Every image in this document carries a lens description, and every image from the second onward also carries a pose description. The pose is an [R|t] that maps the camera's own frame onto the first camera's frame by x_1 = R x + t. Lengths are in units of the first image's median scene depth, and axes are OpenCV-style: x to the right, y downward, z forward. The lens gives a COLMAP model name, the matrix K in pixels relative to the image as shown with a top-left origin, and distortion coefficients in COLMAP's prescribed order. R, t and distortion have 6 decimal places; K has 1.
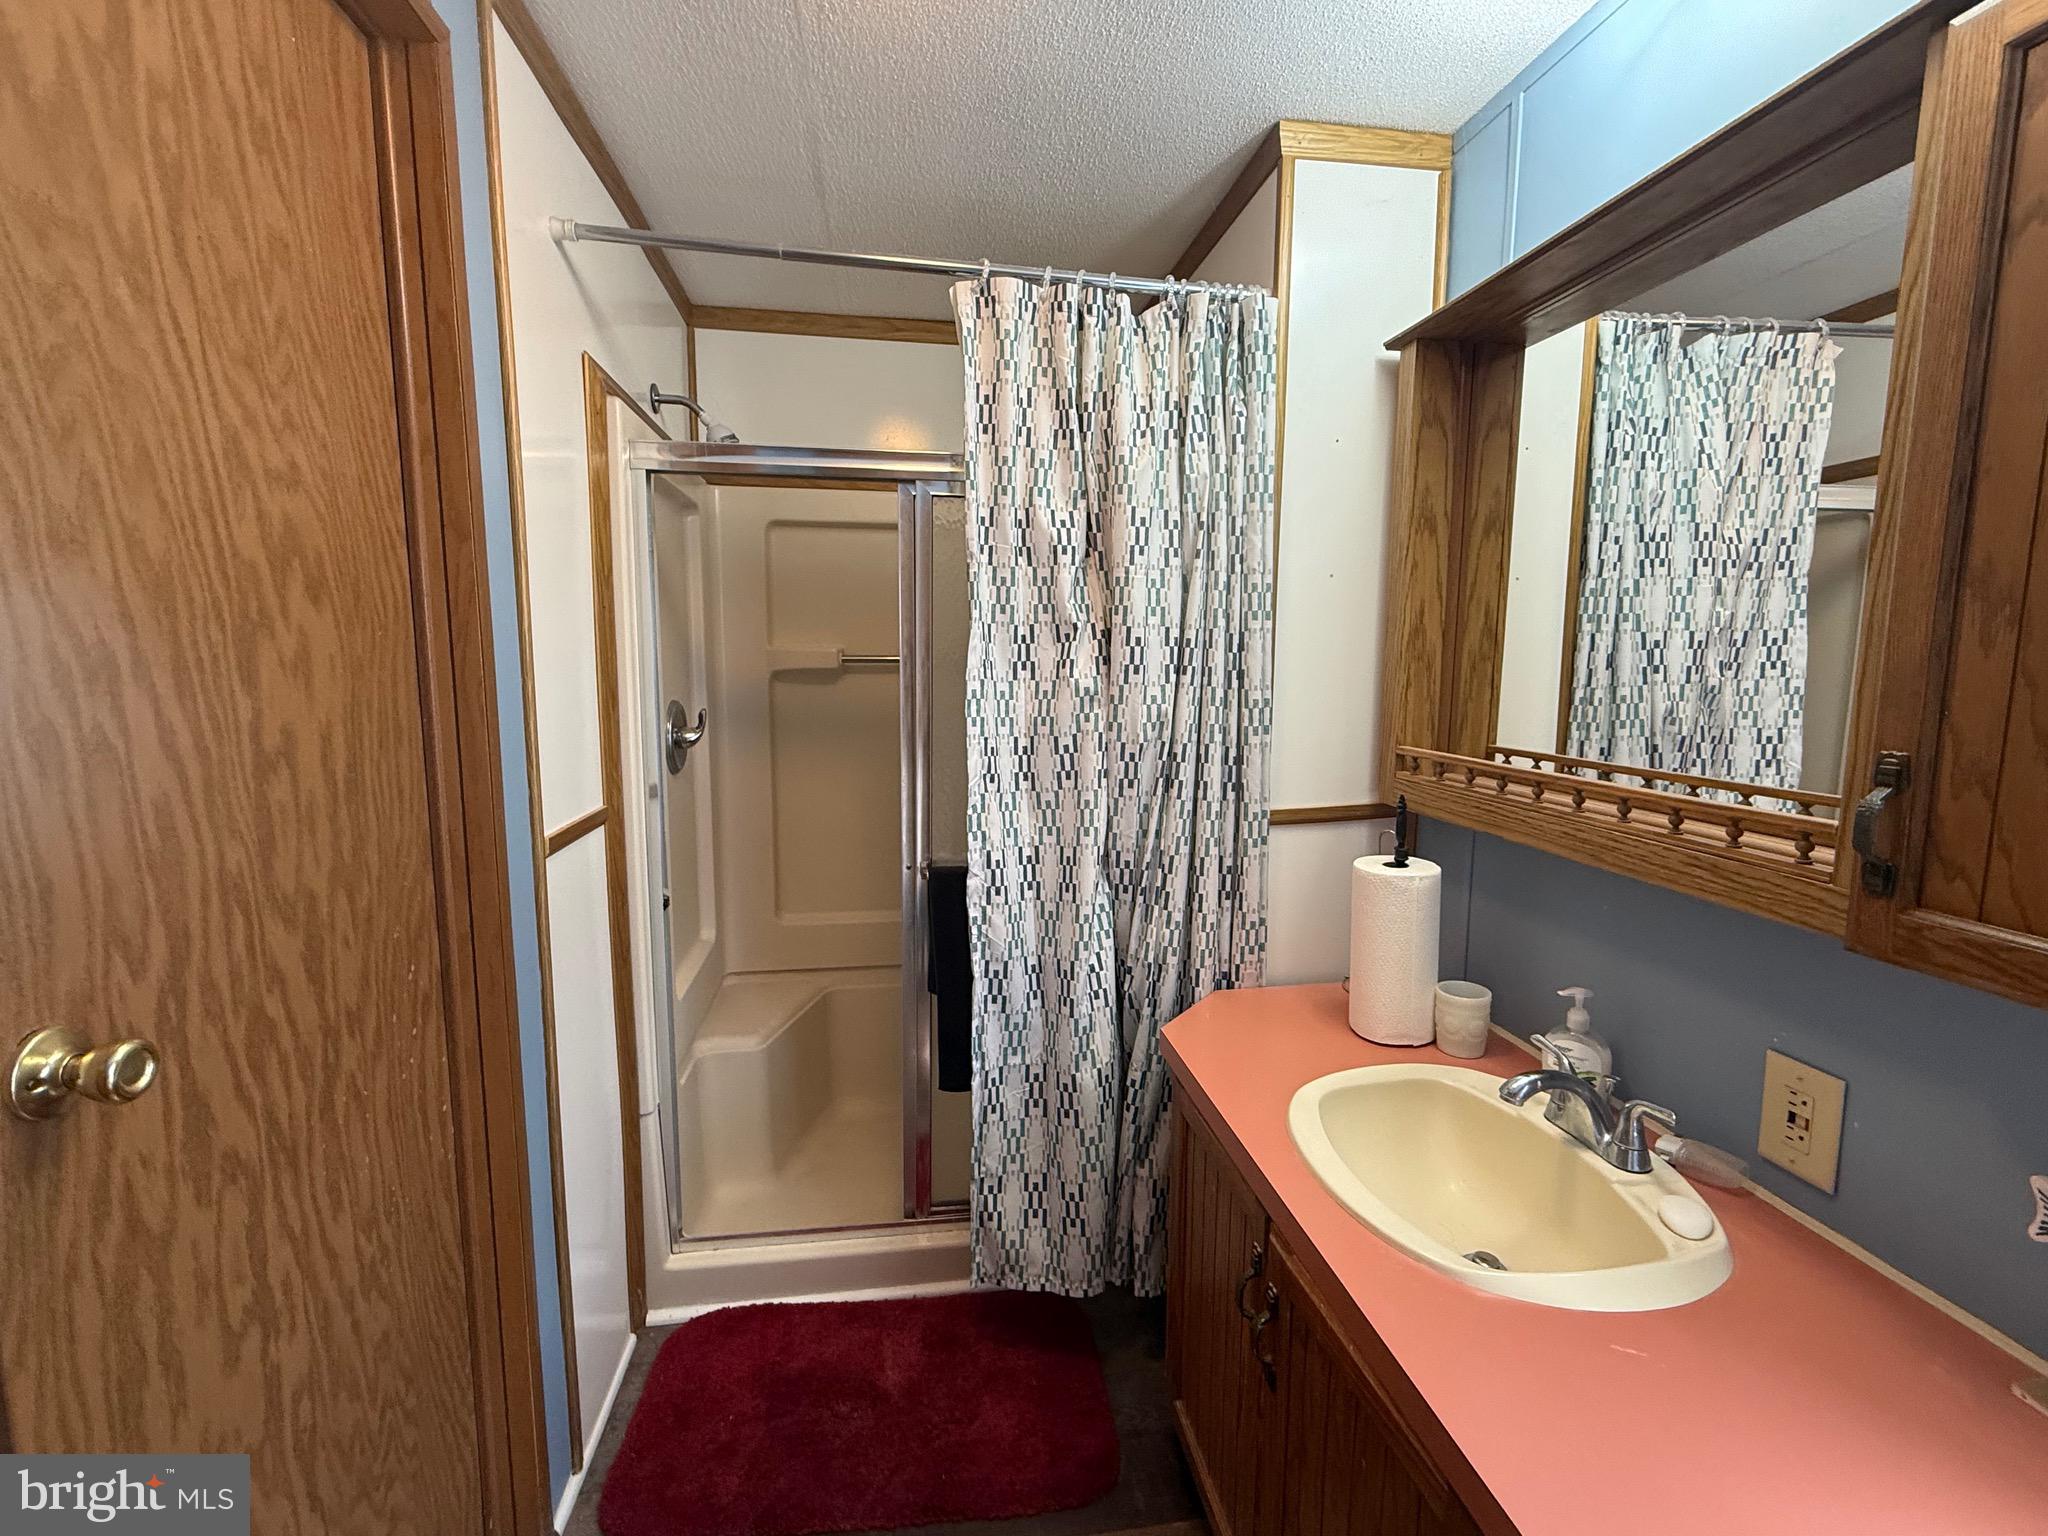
lens RADIAL K [[884.7, 0, 1023.3], [0, 884.7, 768.8], [0, 0, 1]] dist [-0.001304, 0.000065]
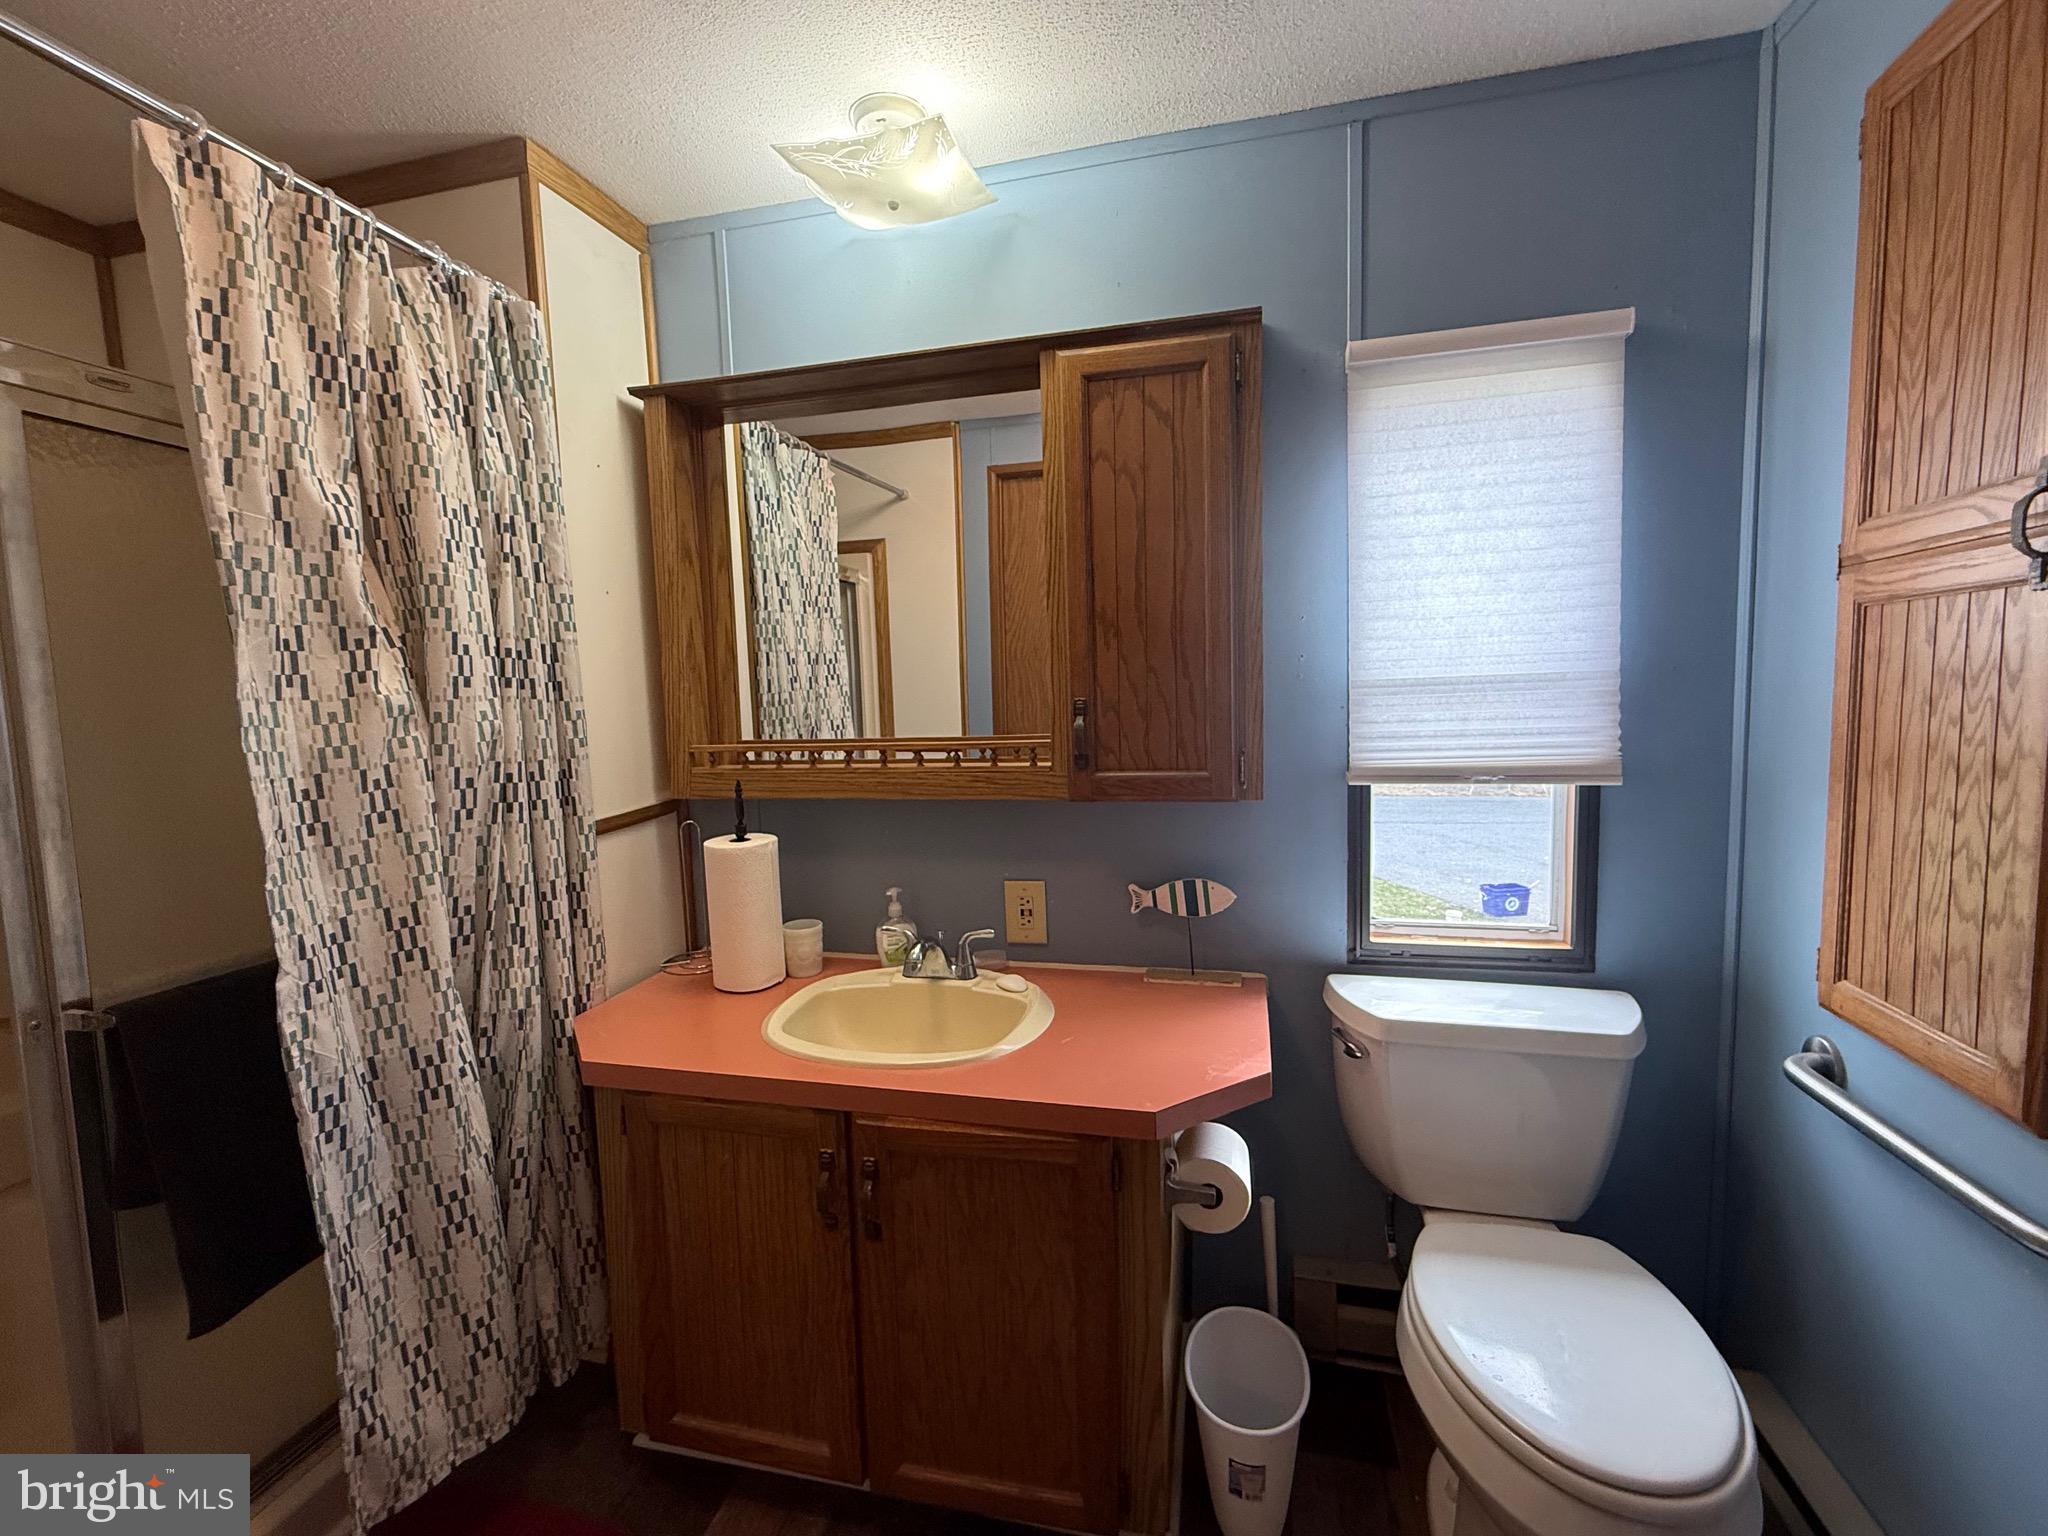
lens RADIAL K [[884.7, 0, 1023.3], [0, 884.7, 768.8], [0, 0, 1]] dist [-0.001304, 0.000065]
pose [[0.378682, -0.103757, 0.919692, -0.468424], [0.147804, 0.987723, 0.050574, 0.009454], [-0.913649, 0.116783, 0.389369, 0.165599]]
